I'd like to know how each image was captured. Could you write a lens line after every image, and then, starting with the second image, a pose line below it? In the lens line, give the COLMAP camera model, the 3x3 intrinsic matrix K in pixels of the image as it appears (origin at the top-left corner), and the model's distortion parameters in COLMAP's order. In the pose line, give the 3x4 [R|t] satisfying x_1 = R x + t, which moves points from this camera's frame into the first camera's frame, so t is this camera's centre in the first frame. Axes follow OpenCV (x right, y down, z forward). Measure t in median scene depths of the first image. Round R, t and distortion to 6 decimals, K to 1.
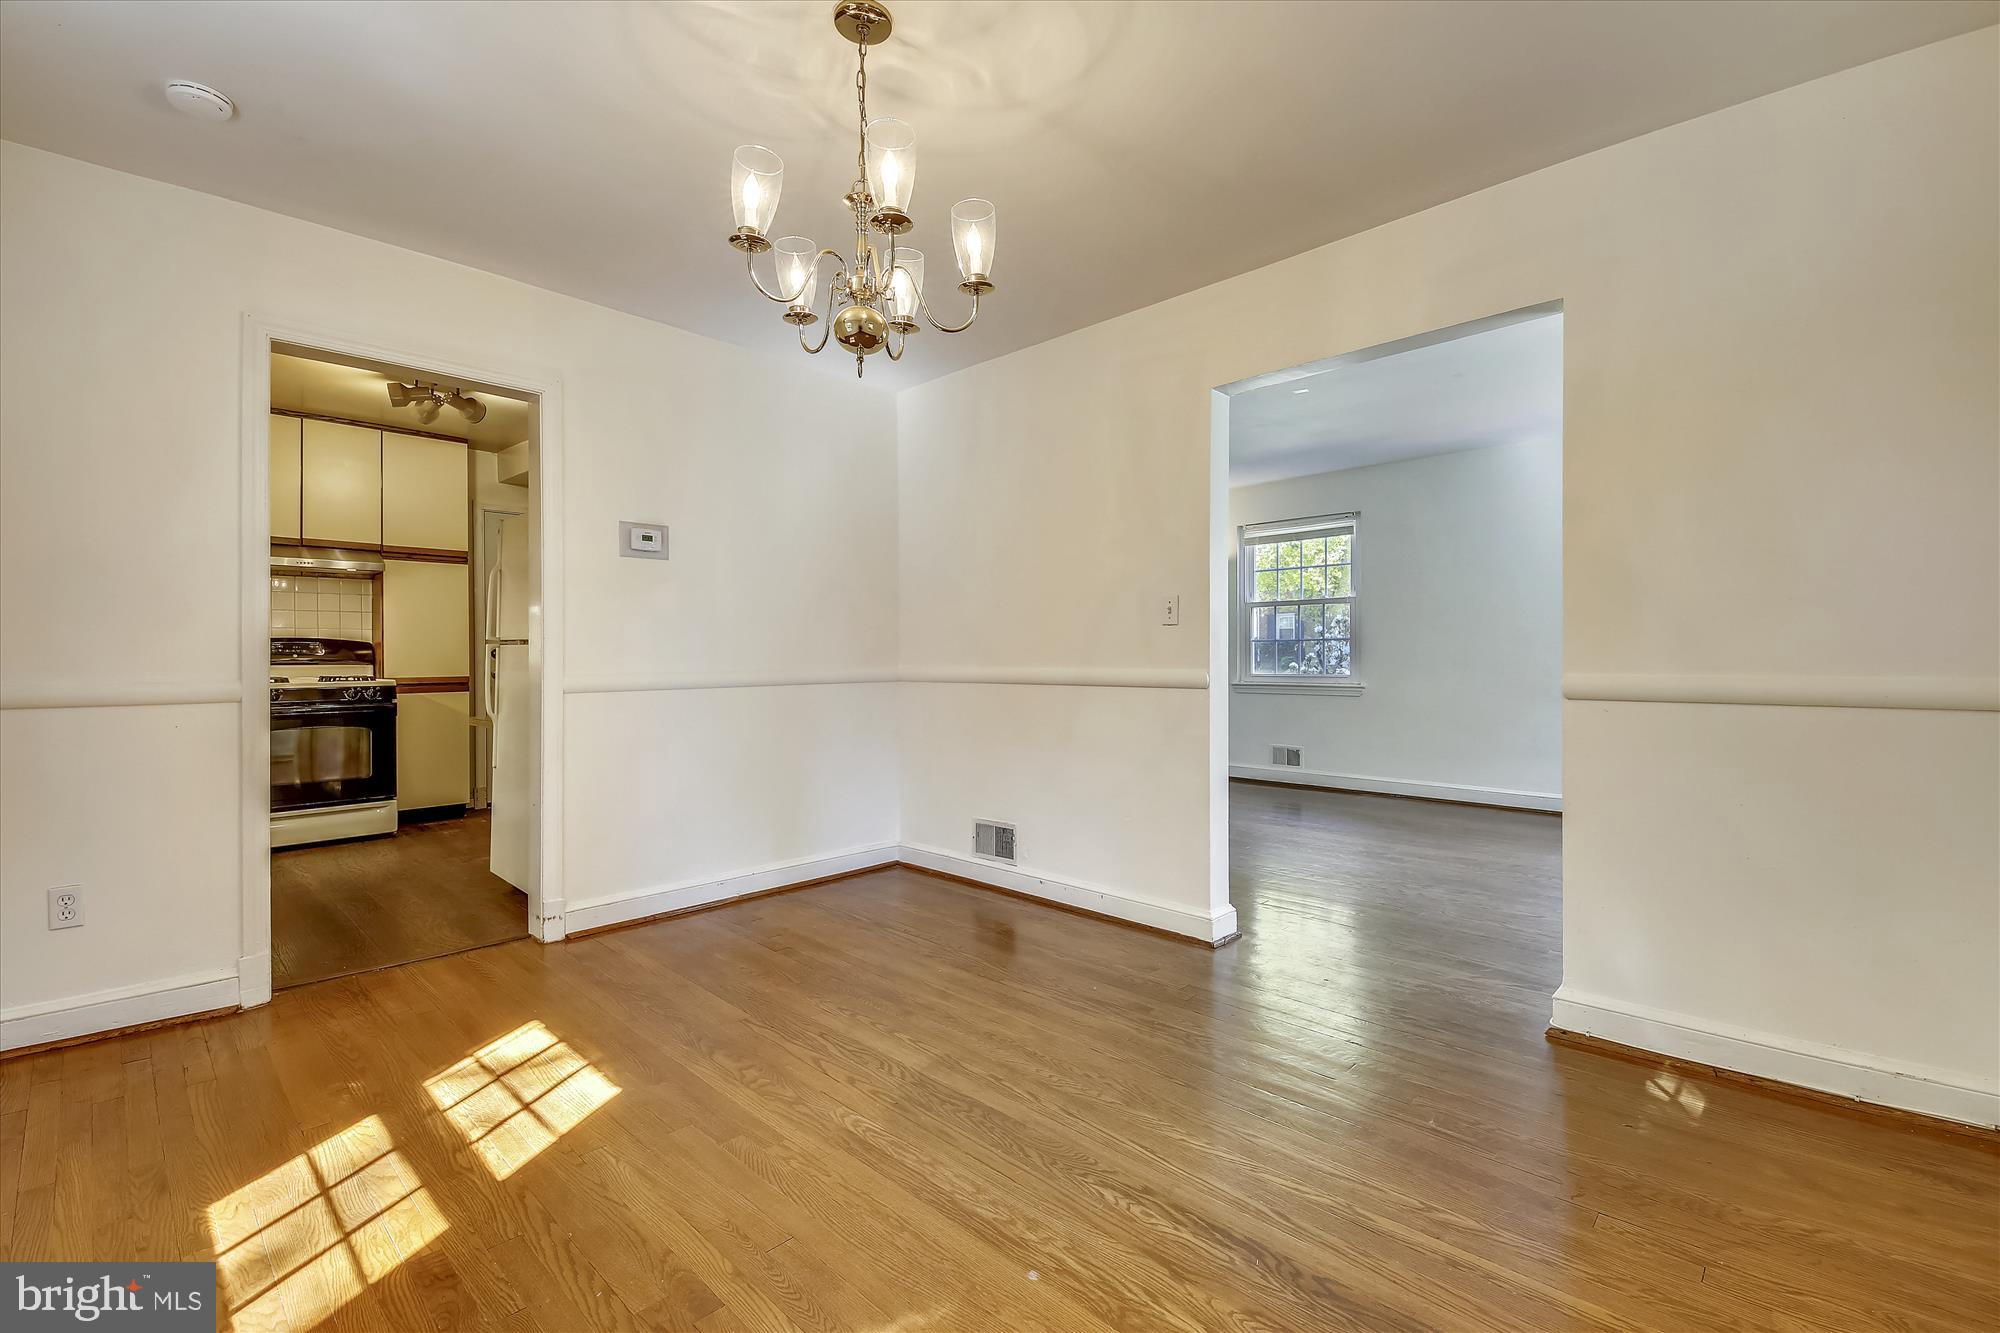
lens RADIAL K [[855.8, 0, 998.2], [0, 855.8, 661.9], [0, 0, 1]] dist [-0.000499, -0.000203]
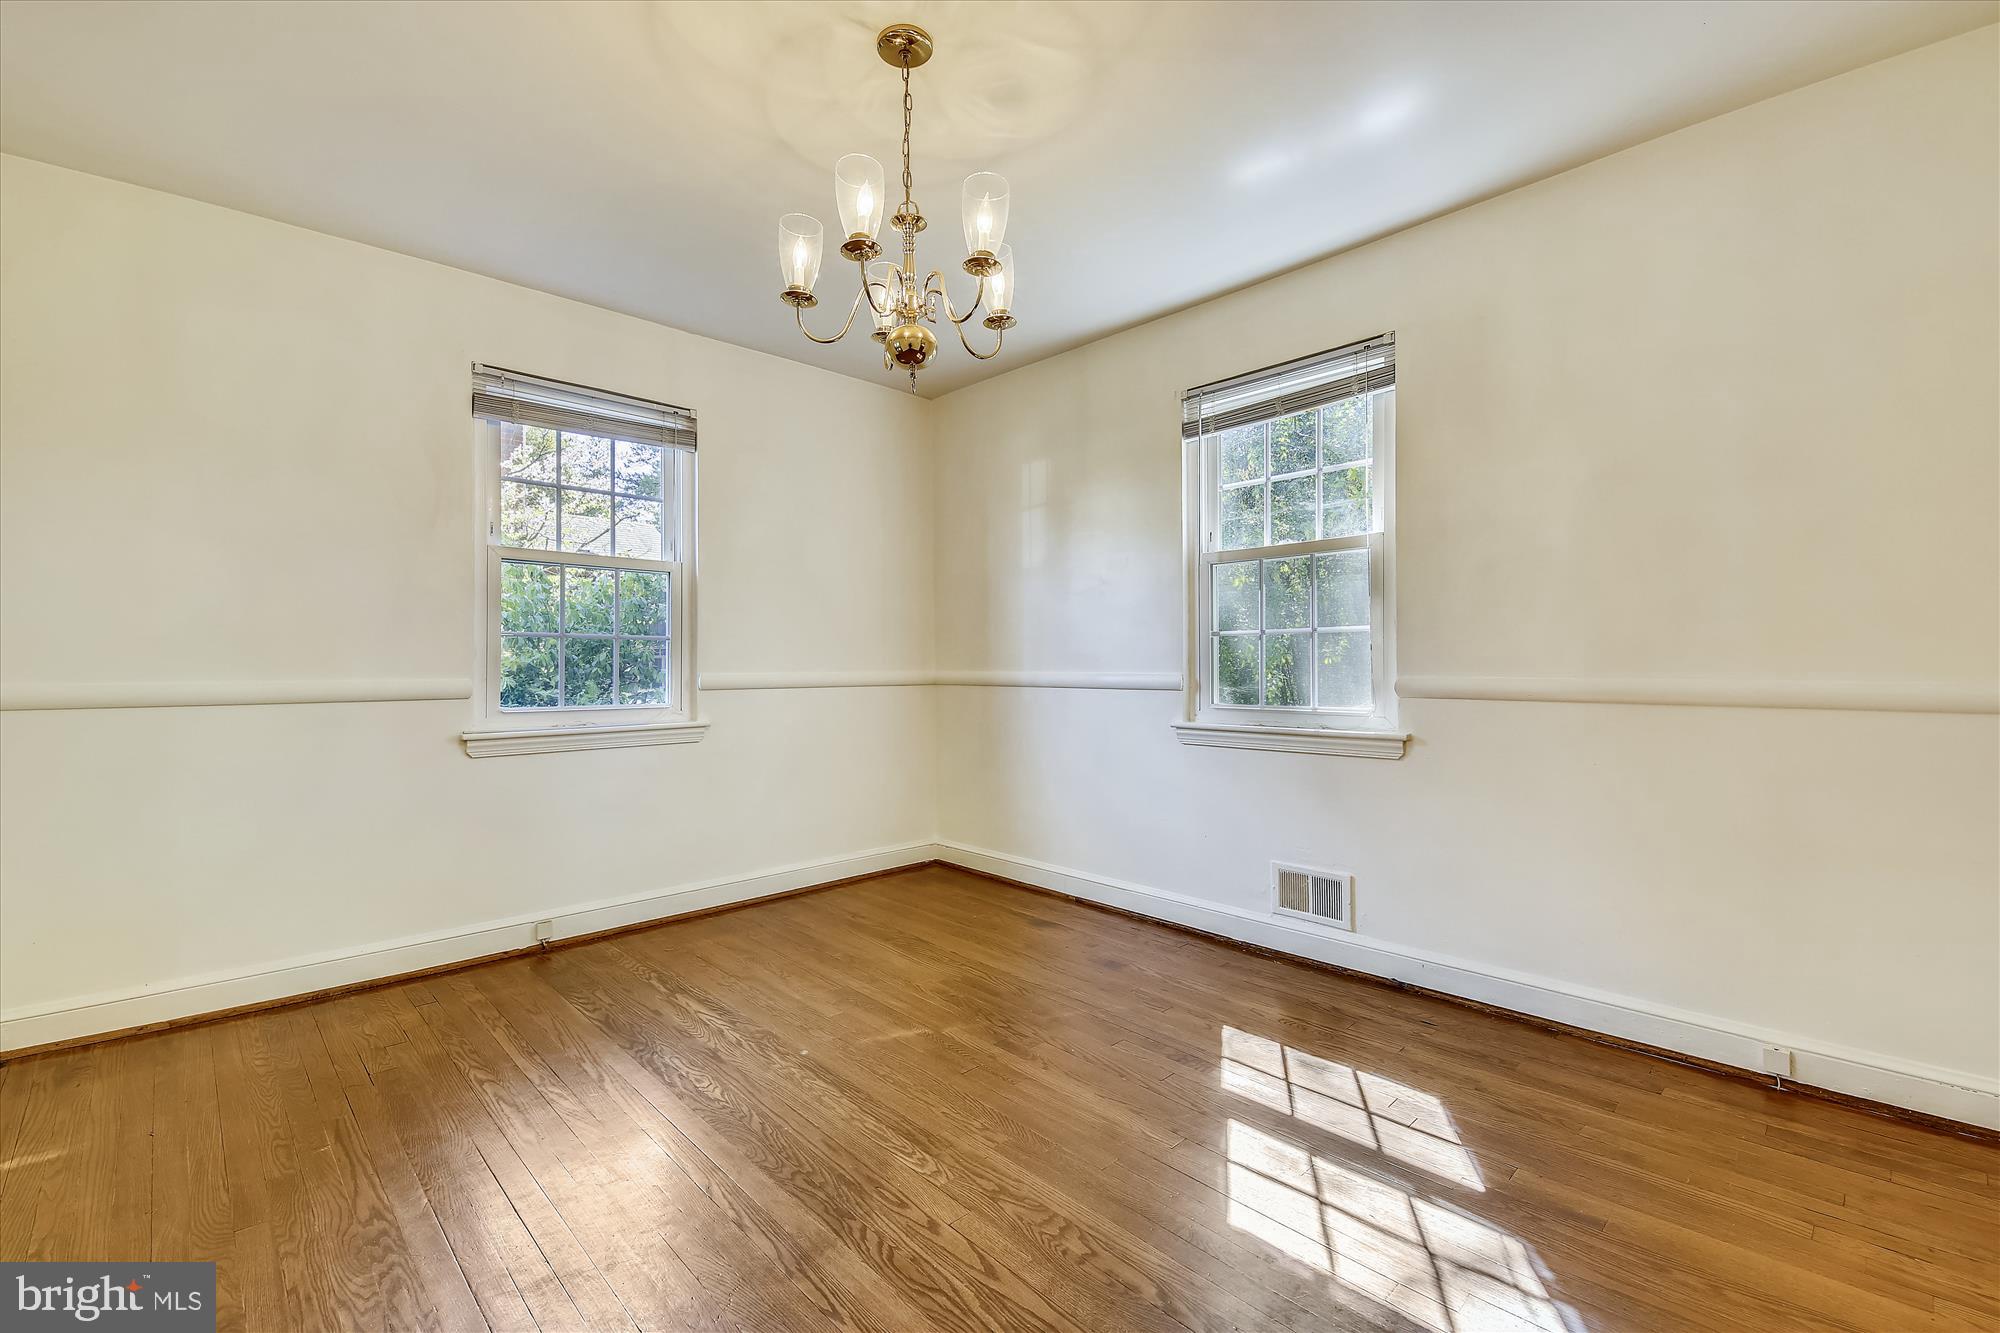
lens RADIAL K [[855.8, 0, 998.2], [0, 855.8, 661.9], [0, 0, 1]] dist [-0.000499, -0.000203]
pose [[-0.999157, 0.006261, 0.040575, -0.301251], [0.006688, 0.999924, 0.010393, -0.013588], [-0.040506, 0.010656, -0.999122, 1.998386]]
